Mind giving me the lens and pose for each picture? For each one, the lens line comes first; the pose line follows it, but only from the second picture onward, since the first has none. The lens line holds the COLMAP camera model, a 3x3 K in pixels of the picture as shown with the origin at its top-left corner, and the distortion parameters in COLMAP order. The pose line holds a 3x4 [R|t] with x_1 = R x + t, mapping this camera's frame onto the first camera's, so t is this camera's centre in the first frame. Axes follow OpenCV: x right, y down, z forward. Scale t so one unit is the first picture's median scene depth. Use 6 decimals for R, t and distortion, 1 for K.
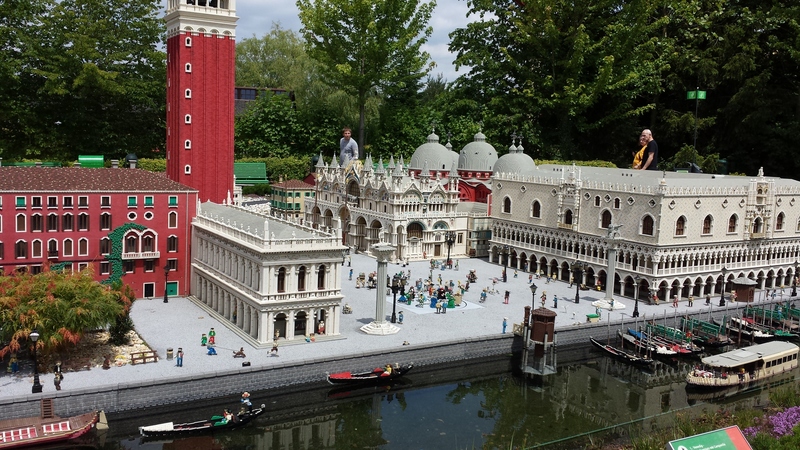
lens RADIAL K [[739.9, 0, 400.0], [0, 739.9, 225.0], [0, 0, 1]] dist [0.089262, -0.237690]
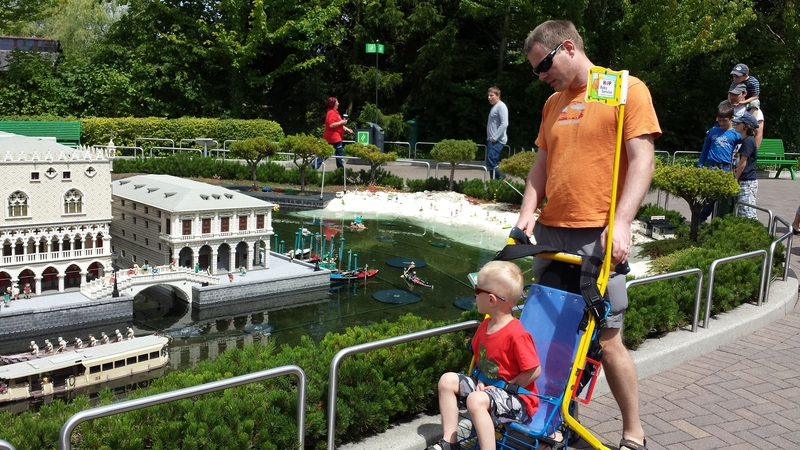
lens RADIAL K [[816.4, 0, 400.0], [0, 816.4, 225.0], [0, 0, 1]] dist [0.012354, -0.000709]
pose [[0.969928, -0.023437, 0.242263, 0.182797], [0.013102, 0.998937, 0.044185, -0.001896], [-0.243041, -0.039682, 0.969204, 0.016093]]
